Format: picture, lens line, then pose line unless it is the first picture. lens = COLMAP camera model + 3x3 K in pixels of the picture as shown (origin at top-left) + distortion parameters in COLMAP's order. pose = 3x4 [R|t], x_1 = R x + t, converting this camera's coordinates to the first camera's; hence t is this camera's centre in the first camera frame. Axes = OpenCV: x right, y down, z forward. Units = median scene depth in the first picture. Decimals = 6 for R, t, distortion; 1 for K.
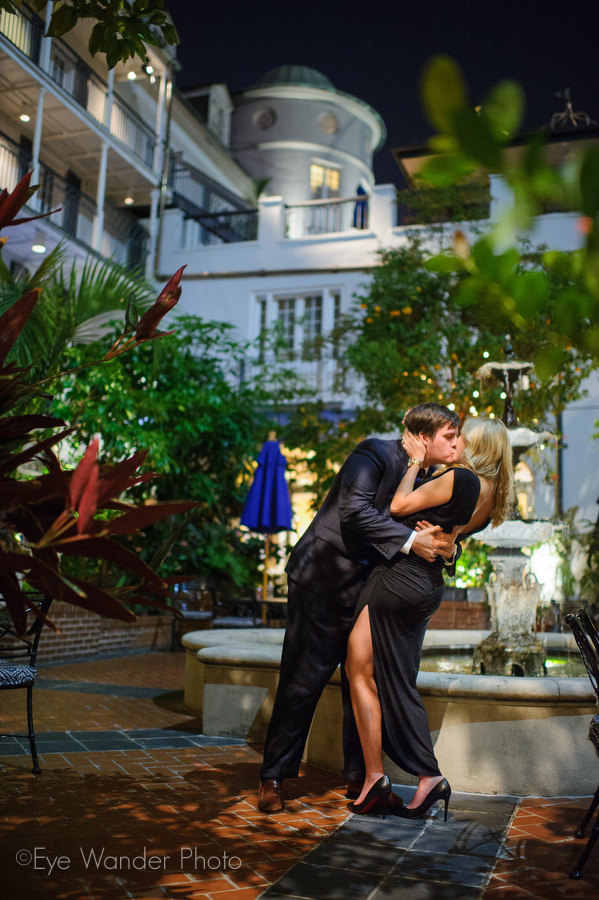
lens RADIAL K [[905.1, 0, 299.4], [0, 905.1, 449.1], [0, 0, 1]] dist [-0.056482, 0.000000]
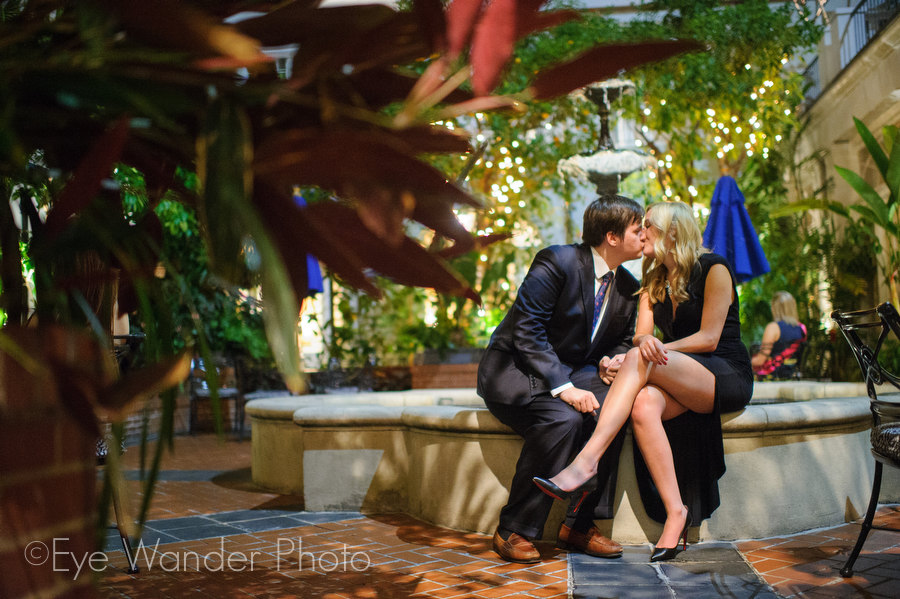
lens RADIAL K [[905.1, 0, 451.1], [0, 905.1, 300.1], [0, 0, 1]] dist [-0.056482, 0.000000]
pose [[0.977878, -0.040277, 0.205259, -0.139319], [0.025559, 0.996941, 0.073861, 0.064793], [-0.207607, -0.066980, 0.975917, 0.171795]]
